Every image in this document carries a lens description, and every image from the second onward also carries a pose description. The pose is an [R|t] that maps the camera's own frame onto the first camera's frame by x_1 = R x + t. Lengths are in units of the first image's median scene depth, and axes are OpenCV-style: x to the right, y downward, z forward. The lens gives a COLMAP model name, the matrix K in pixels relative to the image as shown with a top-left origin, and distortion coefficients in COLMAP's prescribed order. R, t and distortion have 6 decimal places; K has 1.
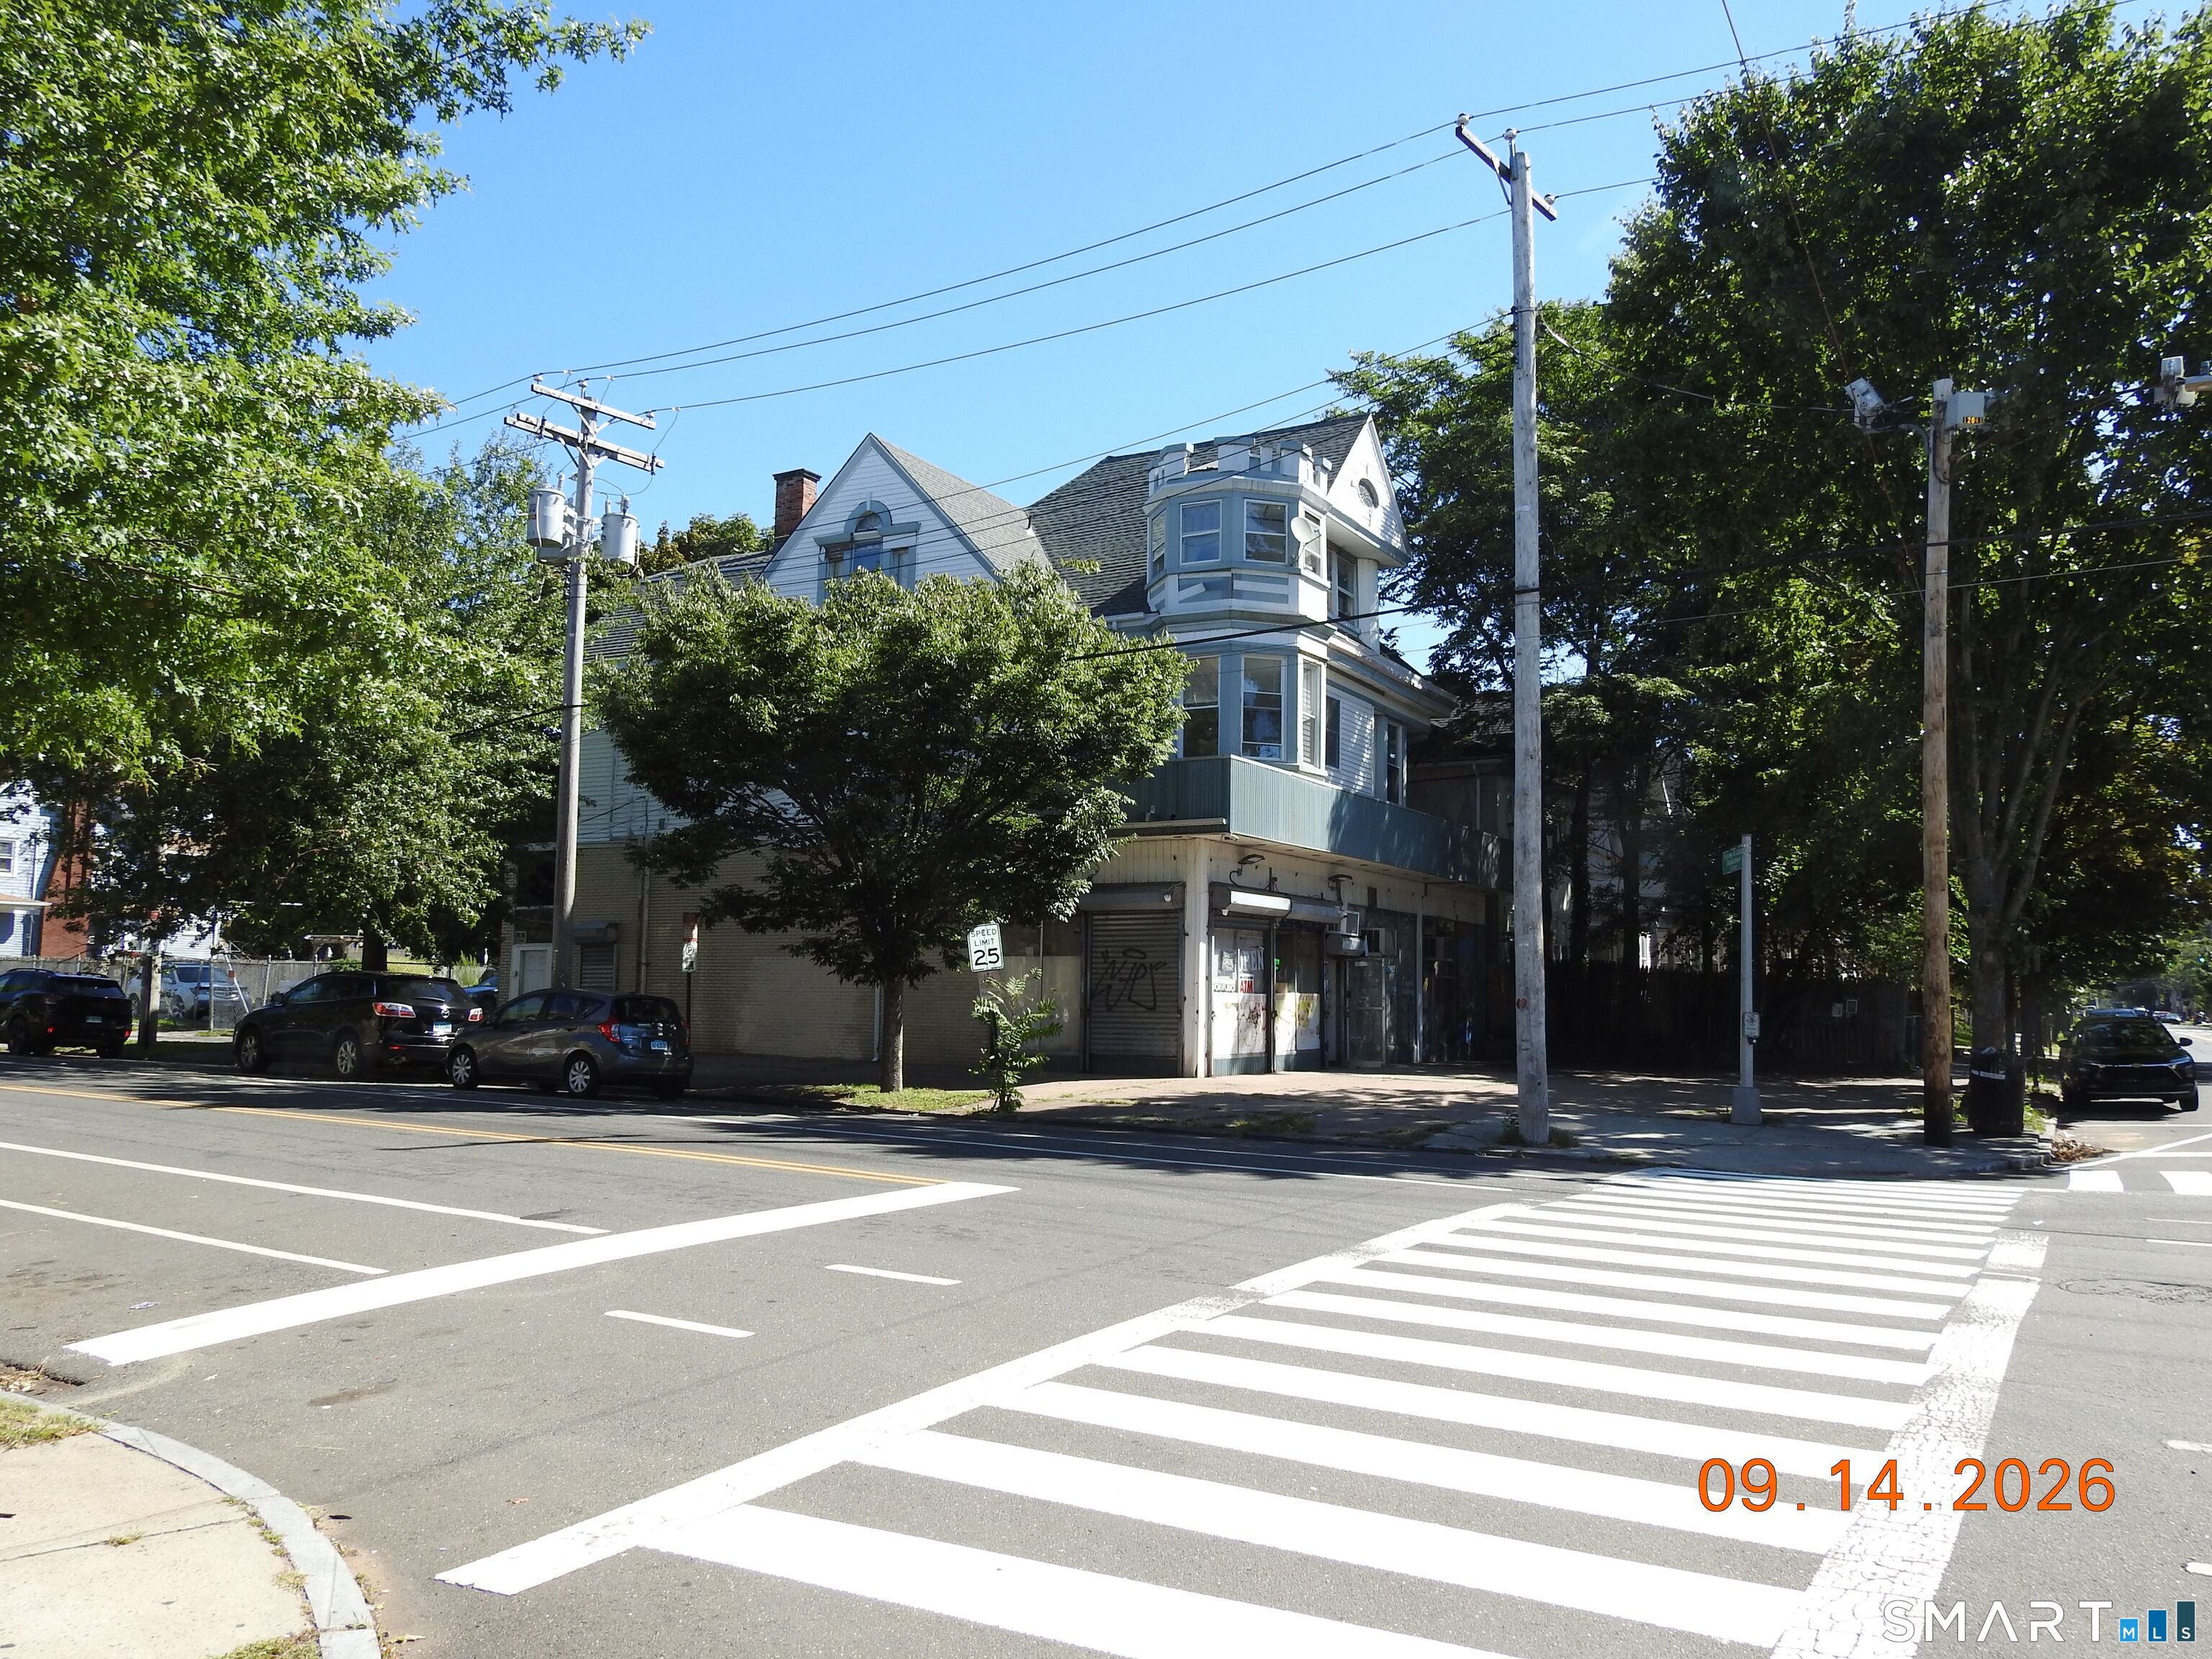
lens RADIAL K [[1724.4, 0, 1108.7], [0, 1724.4, 828.6], [0, 0, 1]] dist [-0.000147, -0.001437]
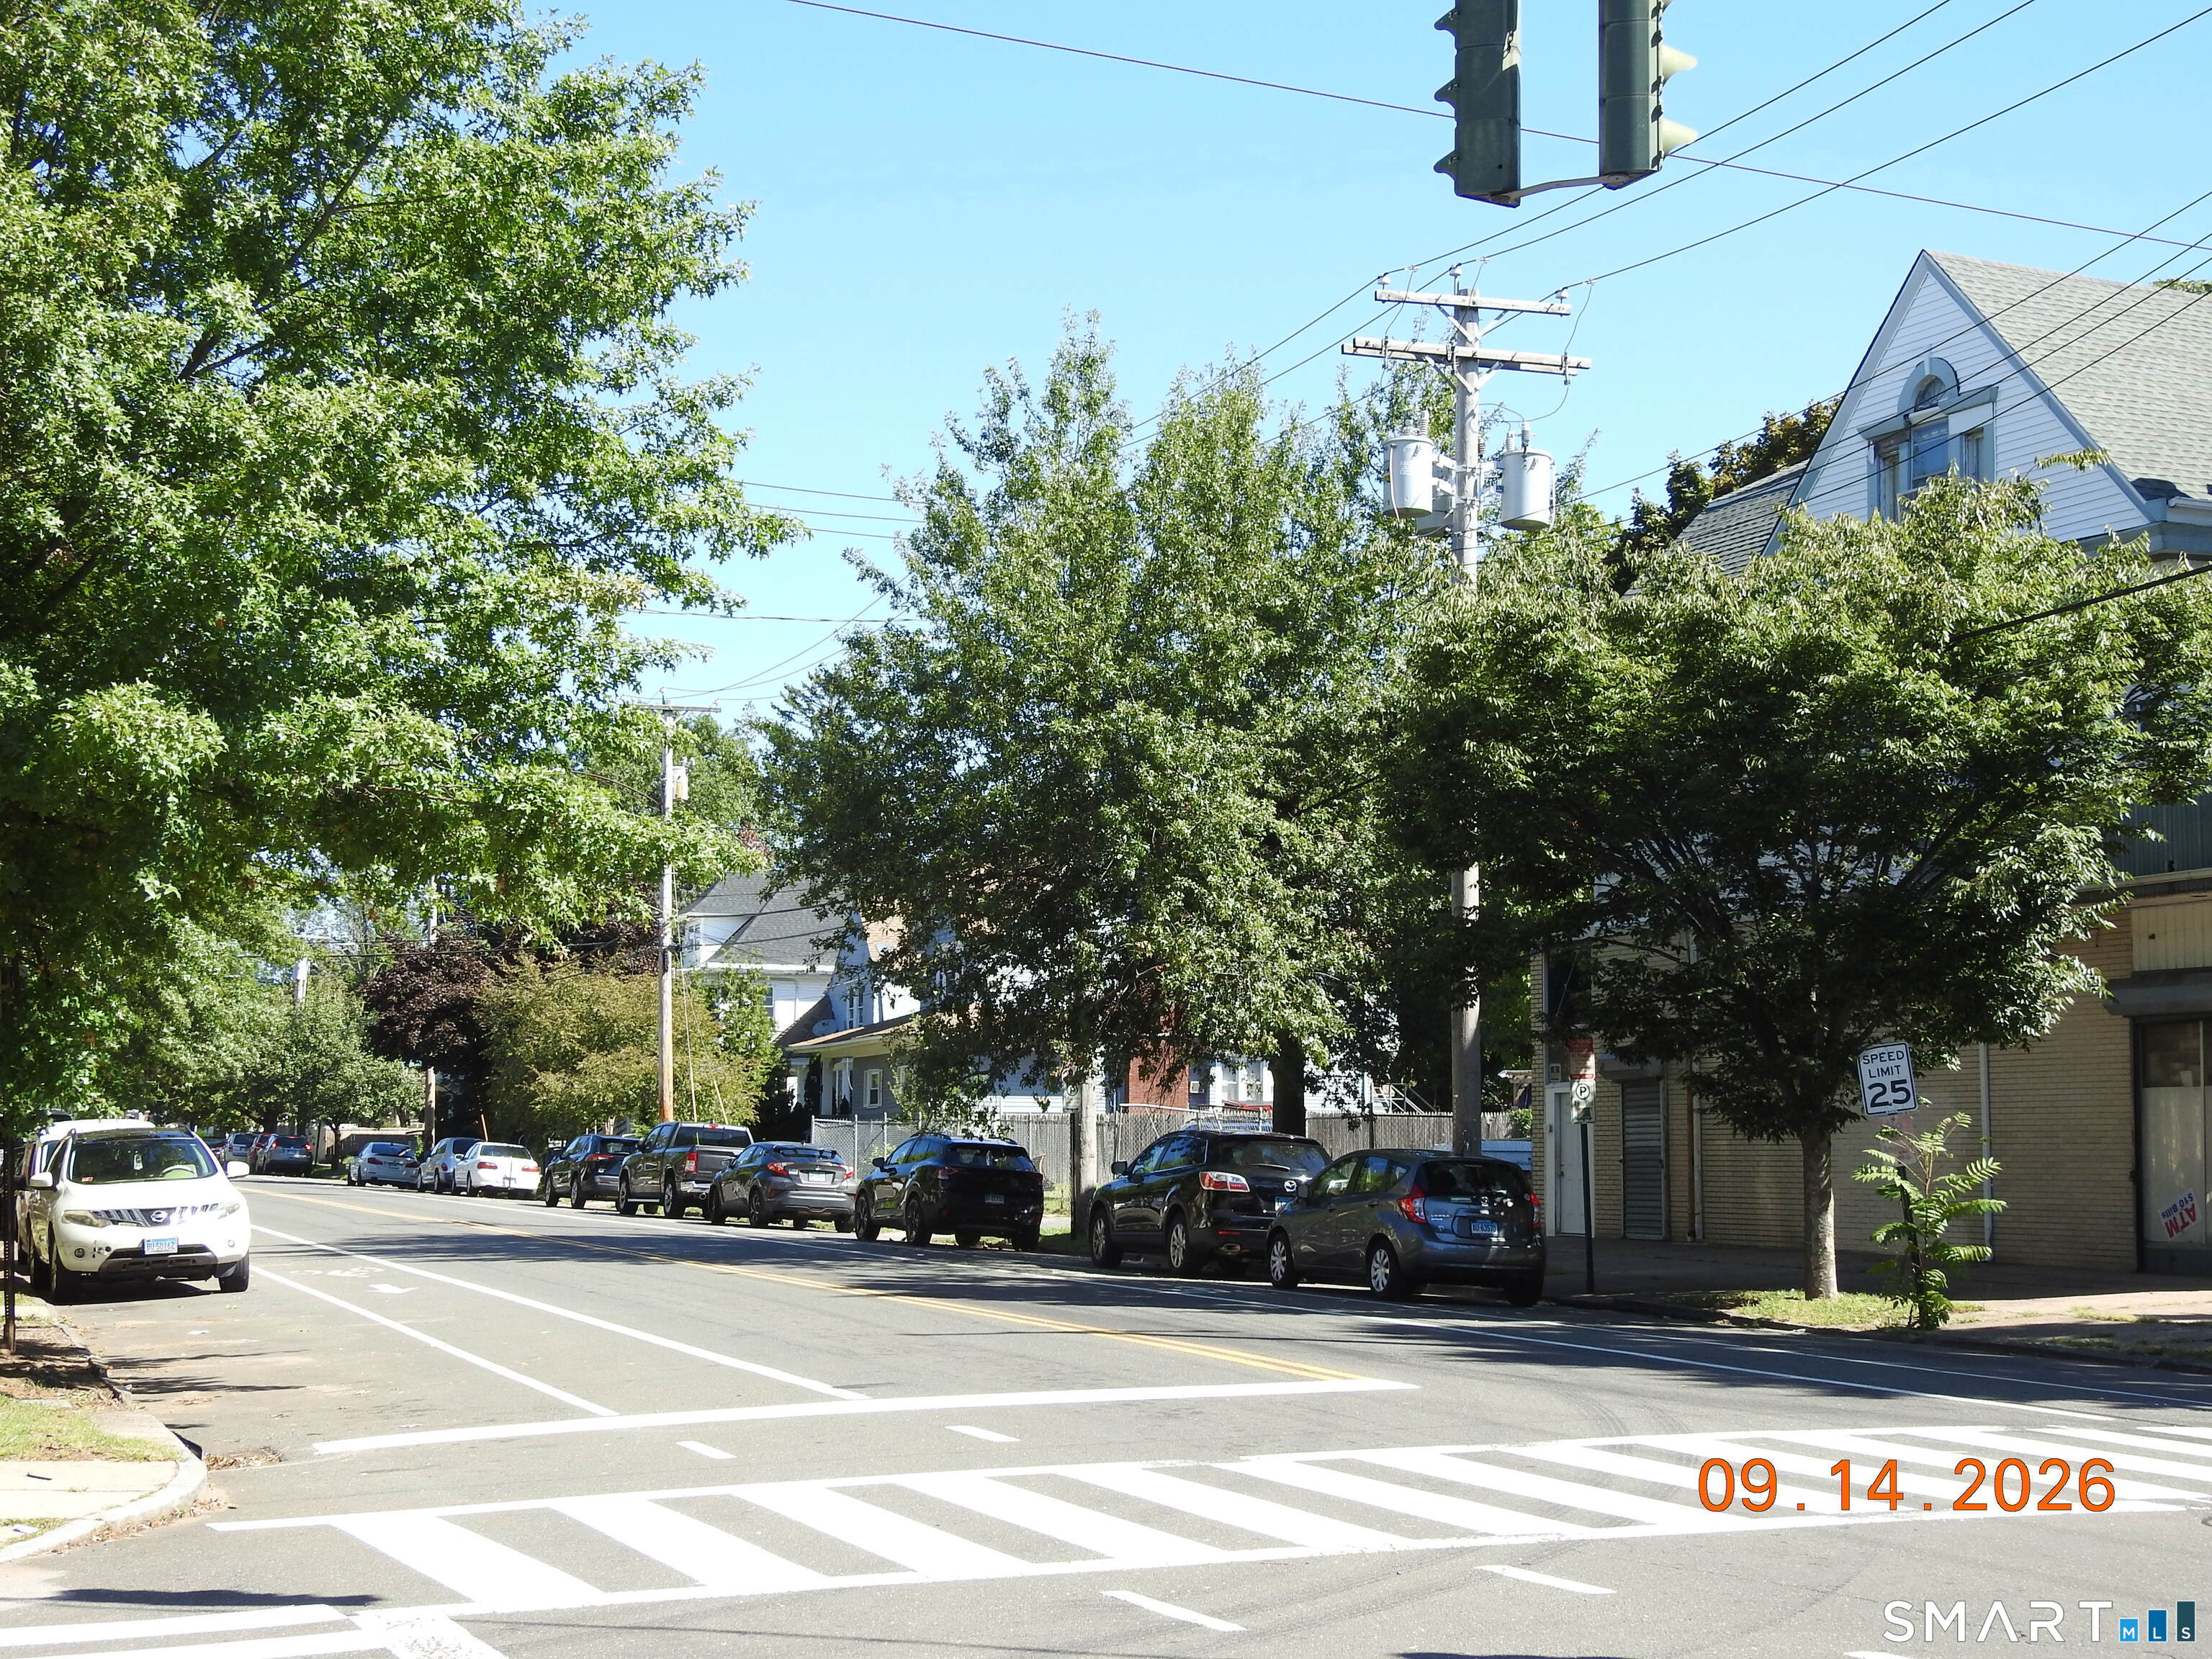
lens RADIAL K [[3282.8, 0, 1125.4], [0, 3282.8, 827.6], [0, 0, 1]] dist [0.002128, 0.000000]
pose [[0.814041, -0.069227, -0.576666, 0.328910], [0.065749, 0.997473, -0.026929, -0.009840], [0.577073, -0.015994, 0.816536, -0.150981]]
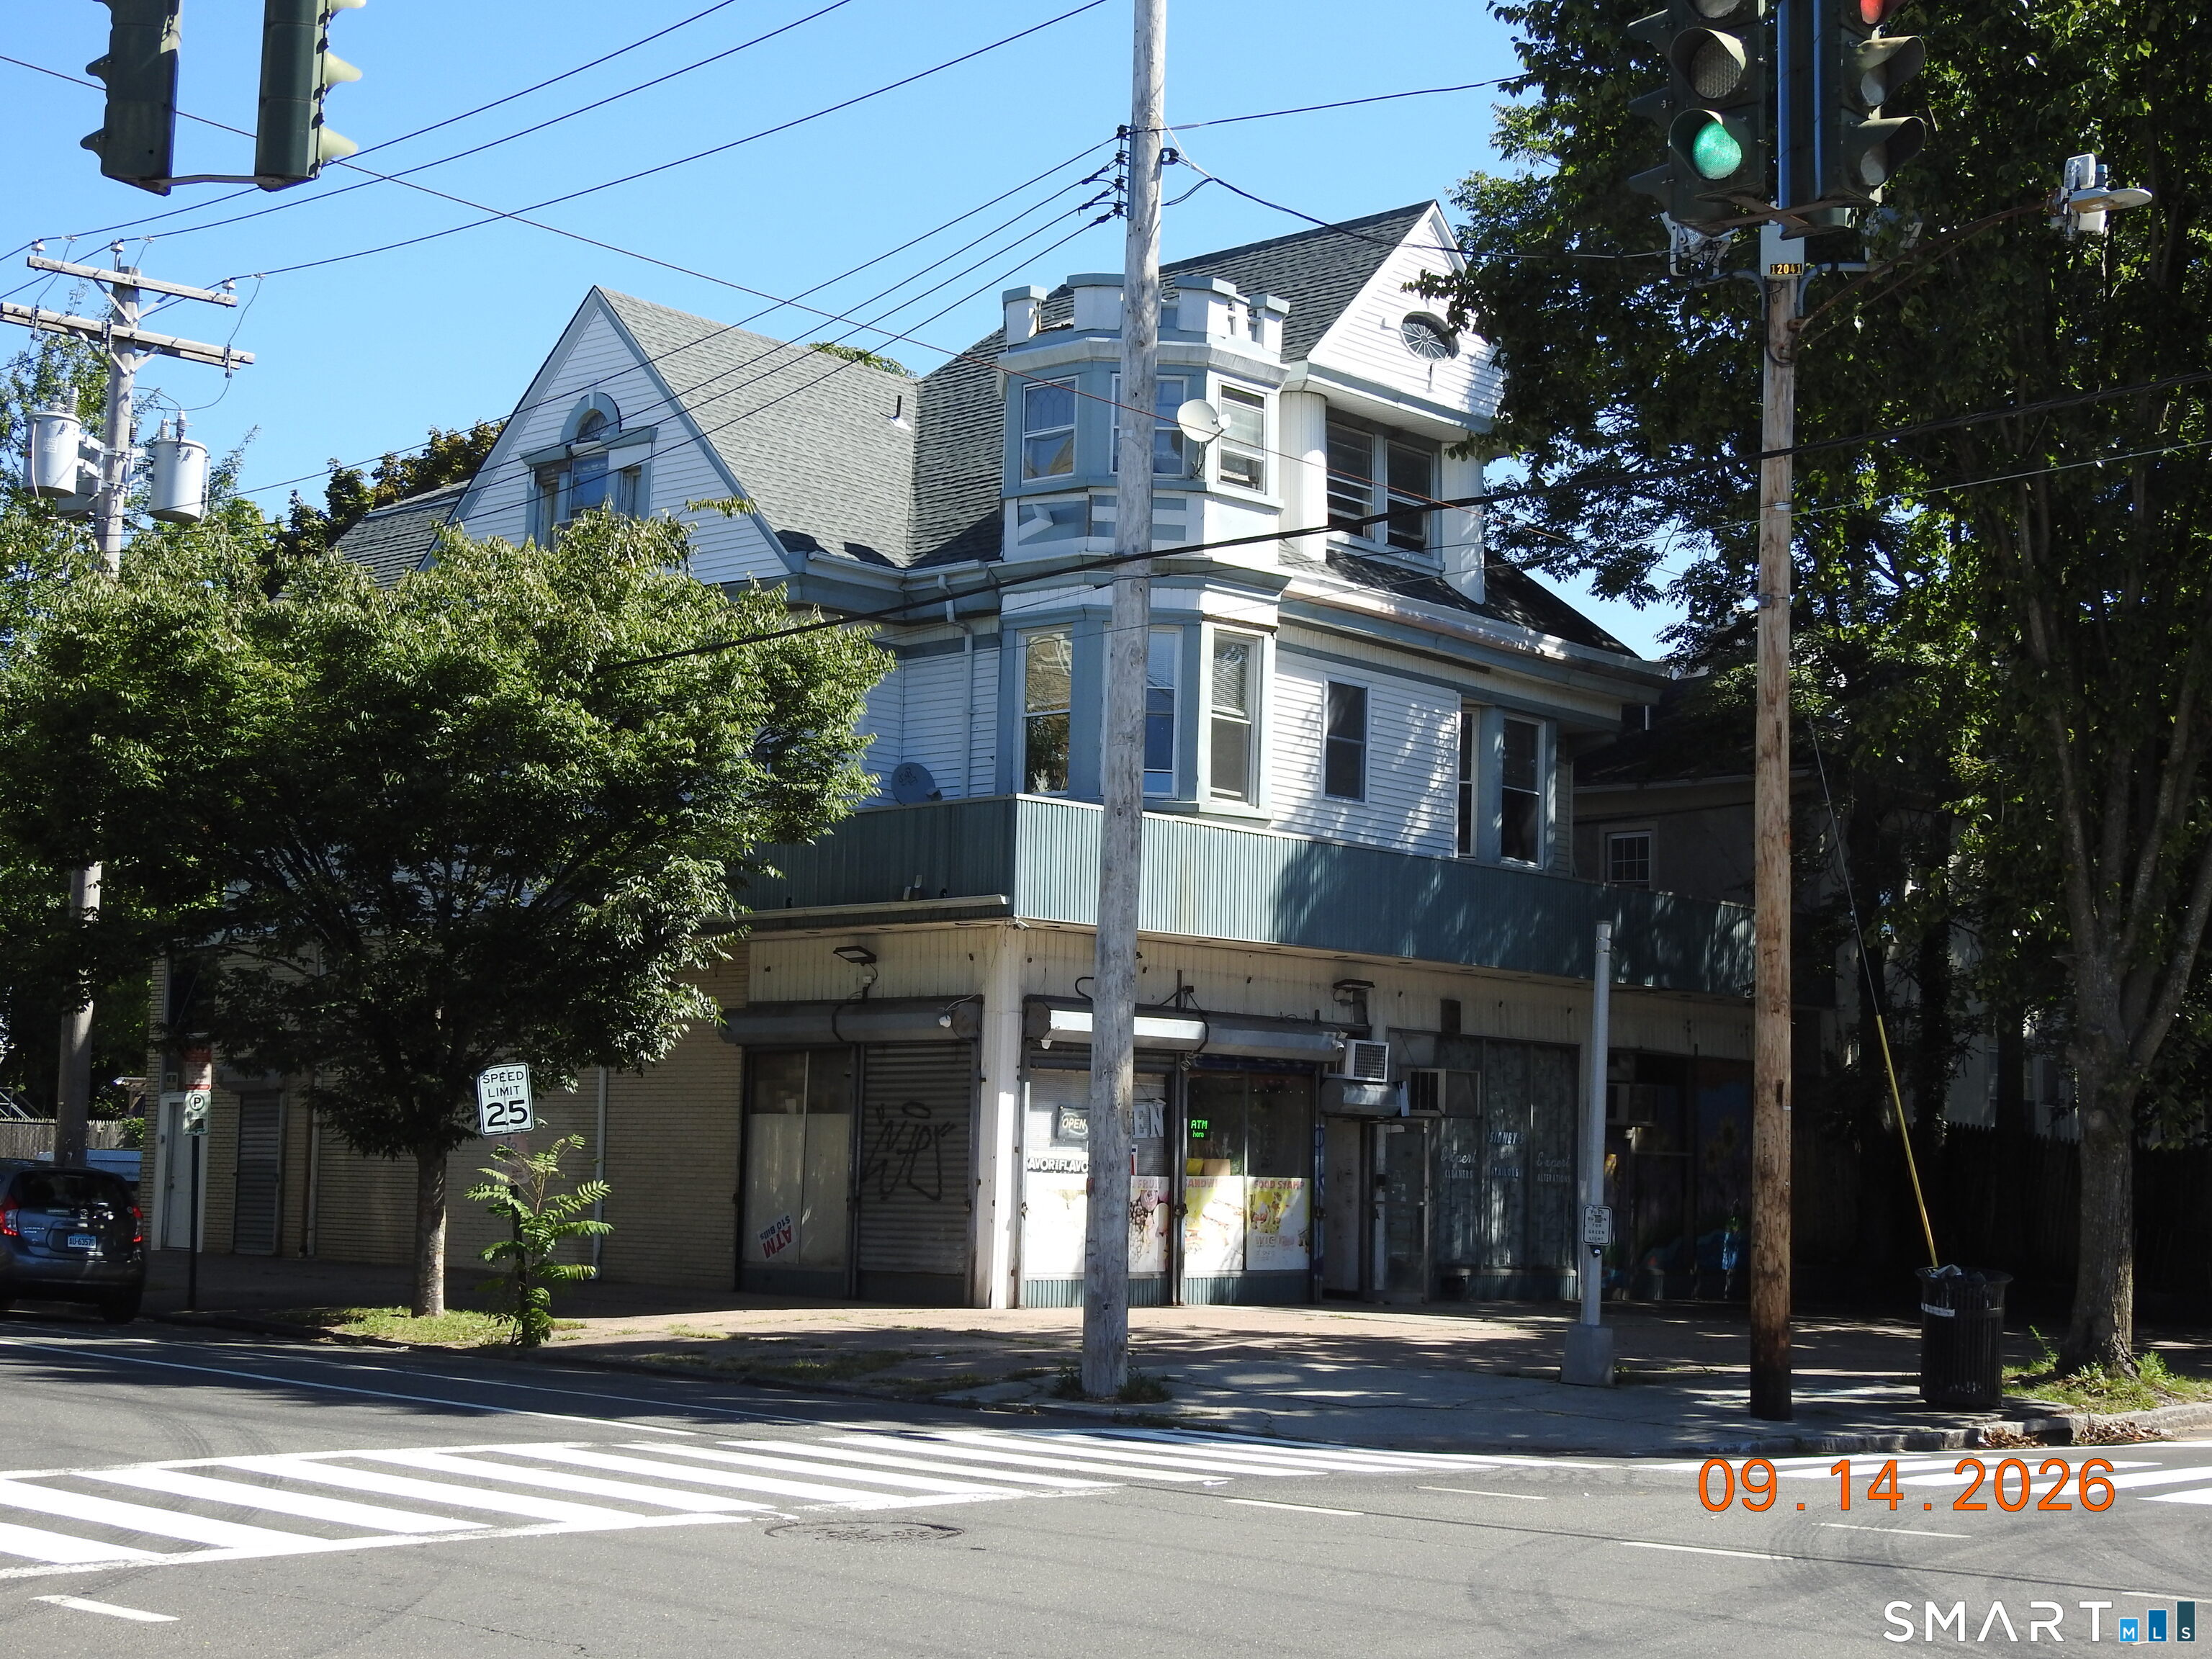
lens RADIAL K [[3282.8, 0, 1114.1], [0, 3282.8, 823.6], [0, 0, 1]] dist [0.002128, 0.000000]
pose [[0.977448, -0.015252, -0.210626, 0.332948], [0.011977, 0.999787, -0.016813, -0.010559], [0.210838, 0.013911, 0.977422, -0.151235]]
